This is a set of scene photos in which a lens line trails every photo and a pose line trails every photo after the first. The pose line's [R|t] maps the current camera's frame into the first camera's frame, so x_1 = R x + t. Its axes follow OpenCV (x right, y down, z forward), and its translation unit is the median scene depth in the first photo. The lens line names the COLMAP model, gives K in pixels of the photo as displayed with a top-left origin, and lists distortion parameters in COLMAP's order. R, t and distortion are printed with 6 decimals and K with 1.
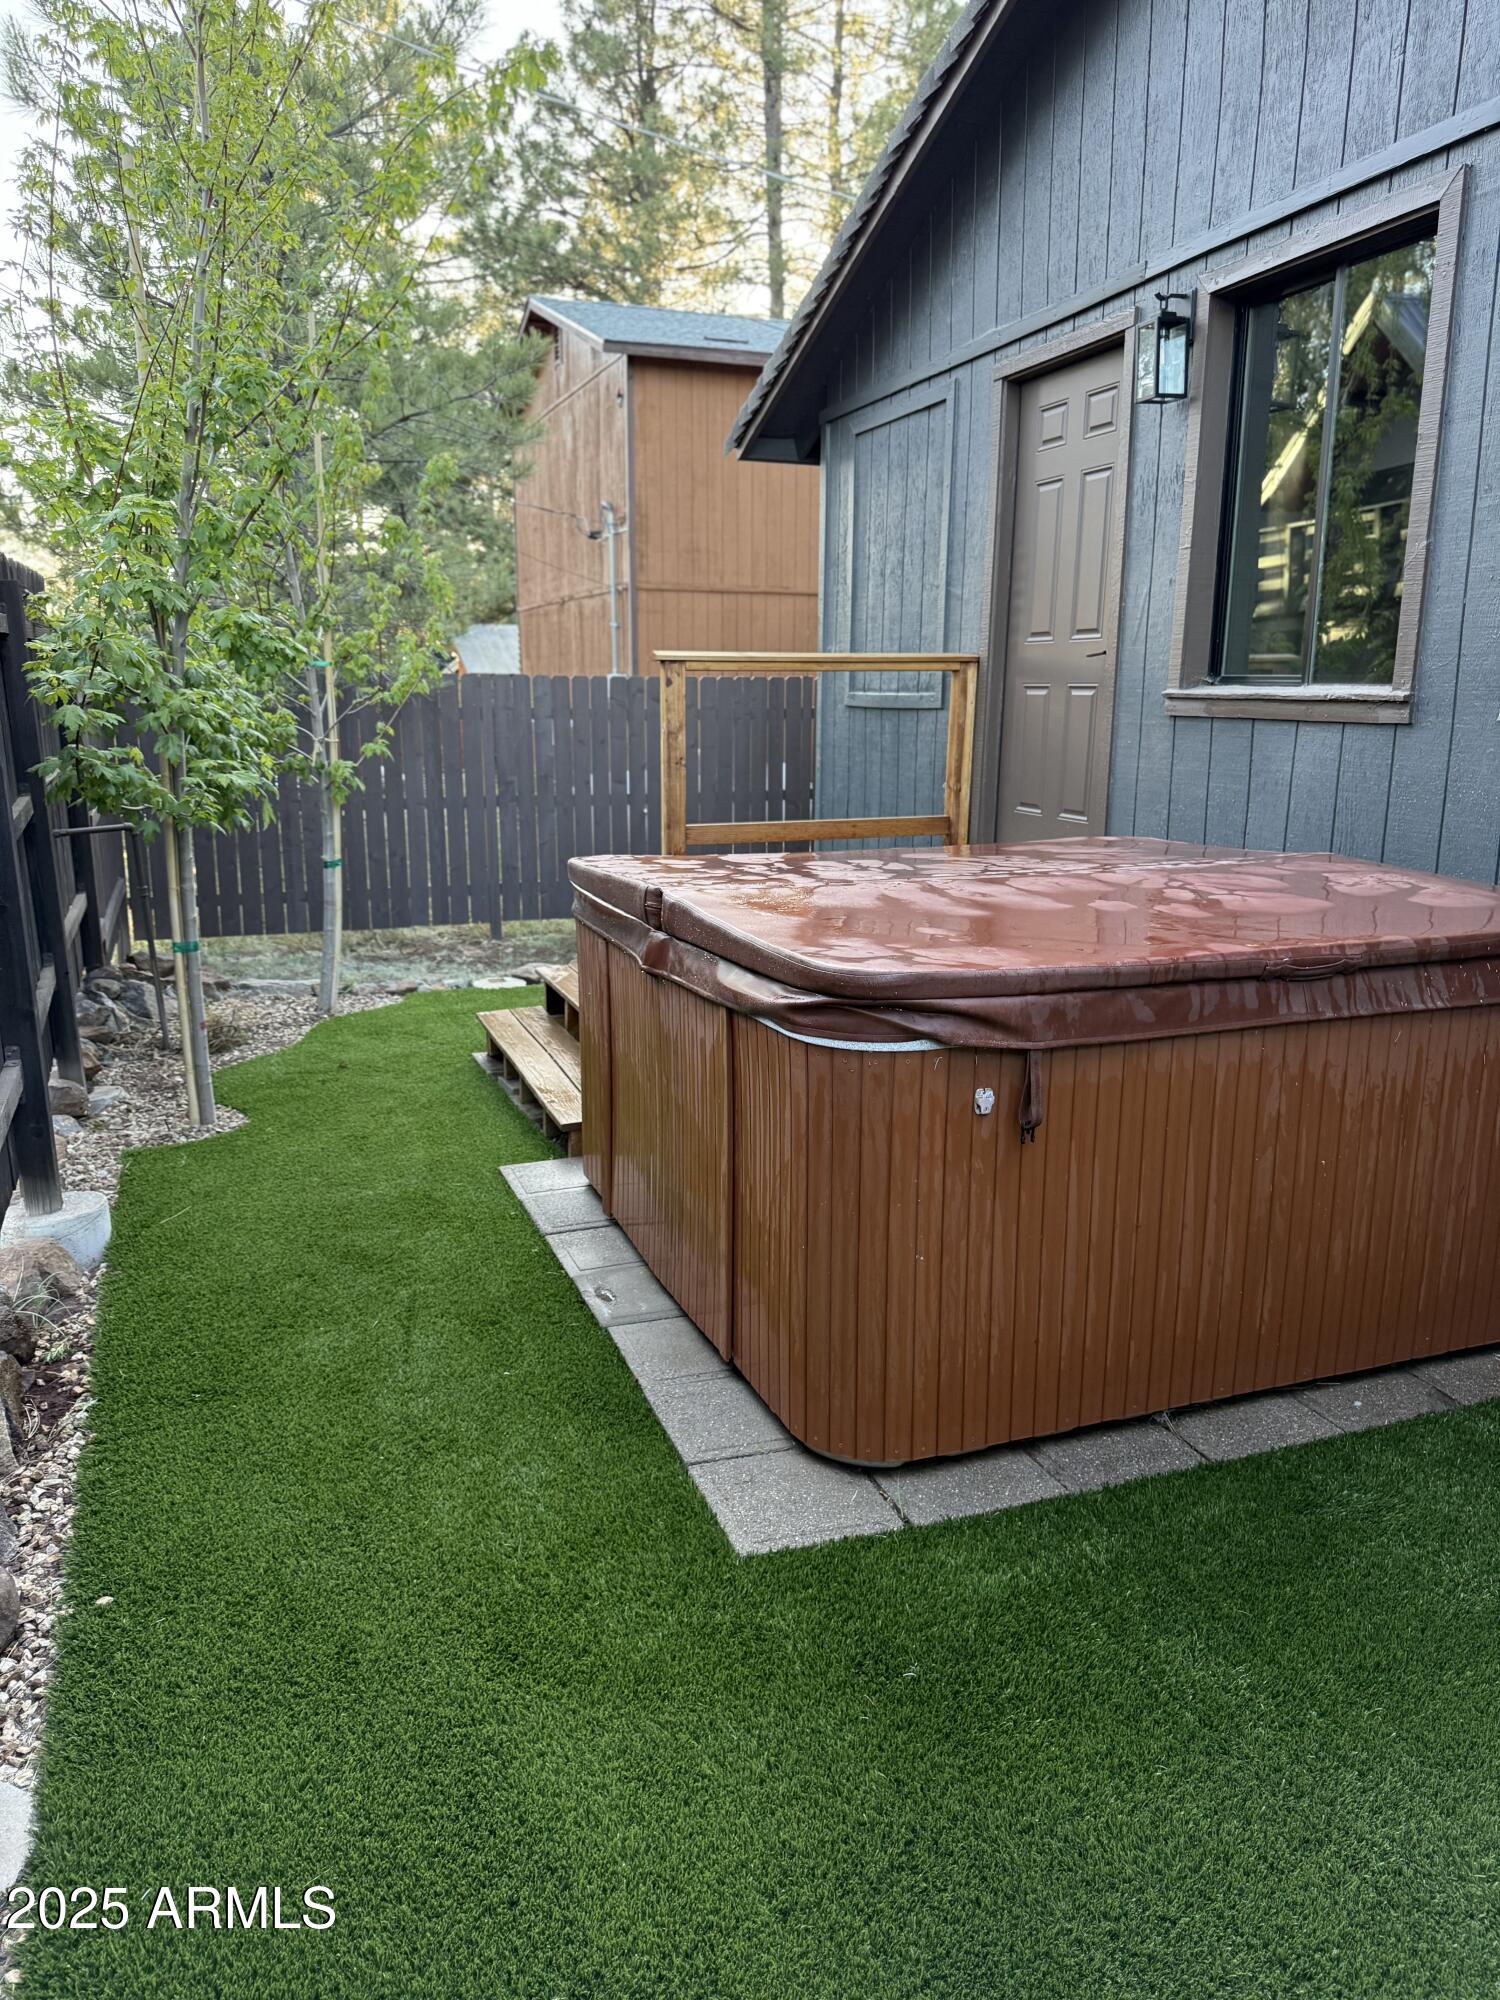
lens RADIAL K [[1387.6, 0, 750.0], [0, 1387.6, 1000.0], [0, 0, 1]] dist [0.129844, -0.255750]
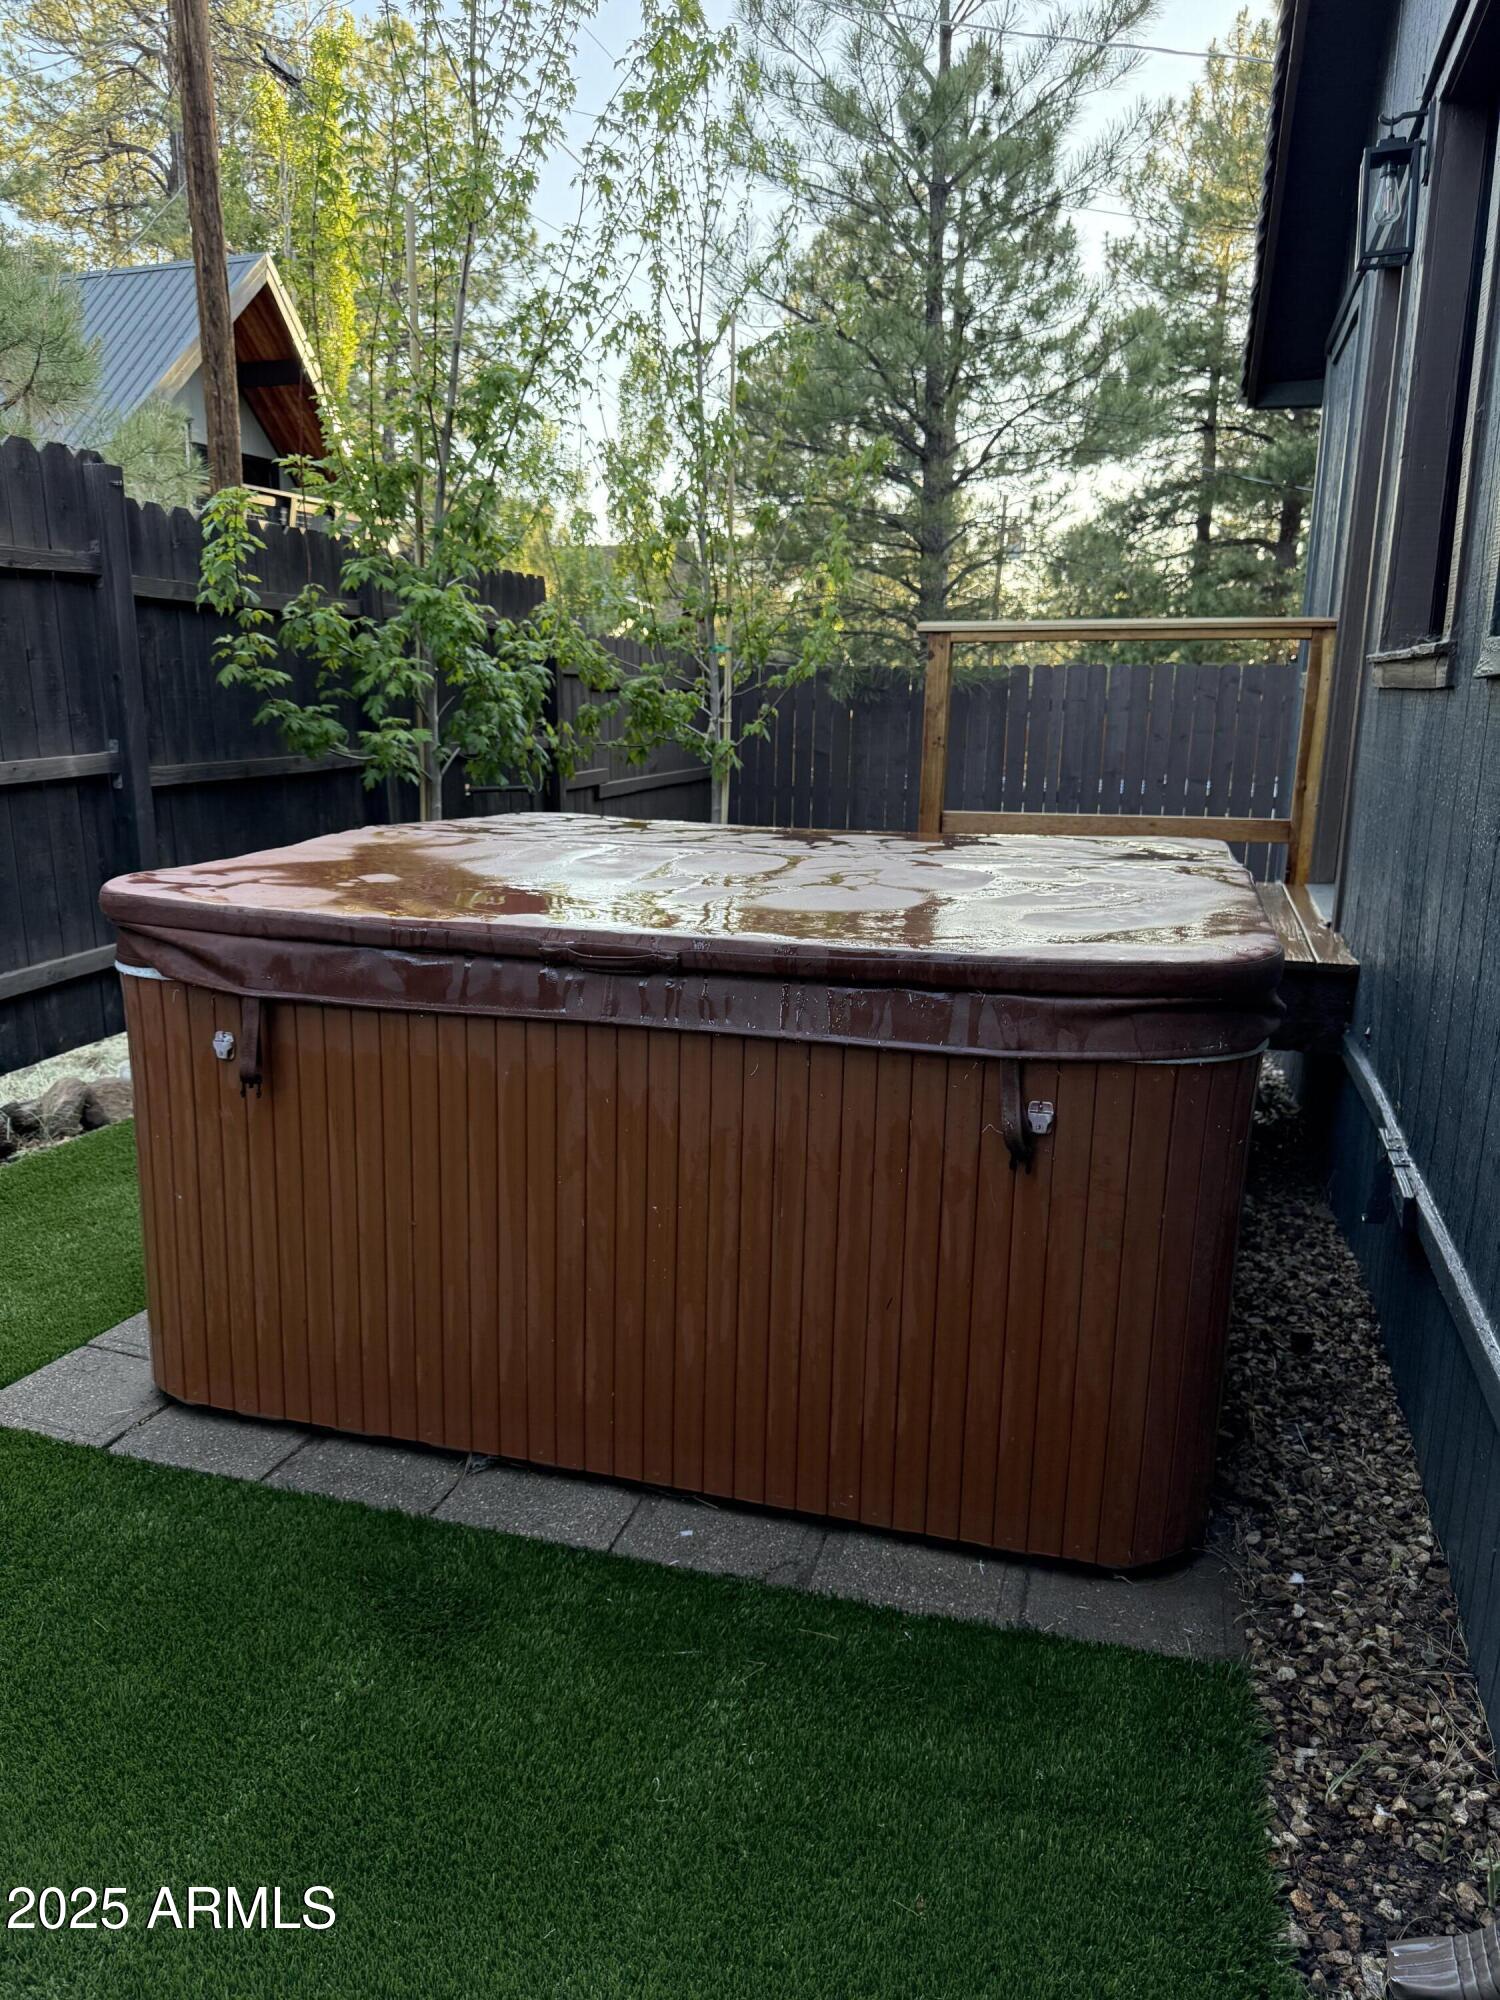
lens RADIAL K [[1387.6, 0, 750.0], [0, 1387.6, 1000.0], [0, 0, 1]] dist [0.129844, -0.255750]
pose [[0.792842, 0.135297, -0.594219, 0.912434], [-0.140123, 0.989393, 0.038312, -0.040363], [0.593100, 0.052888, 0.803390, 0.397010]]
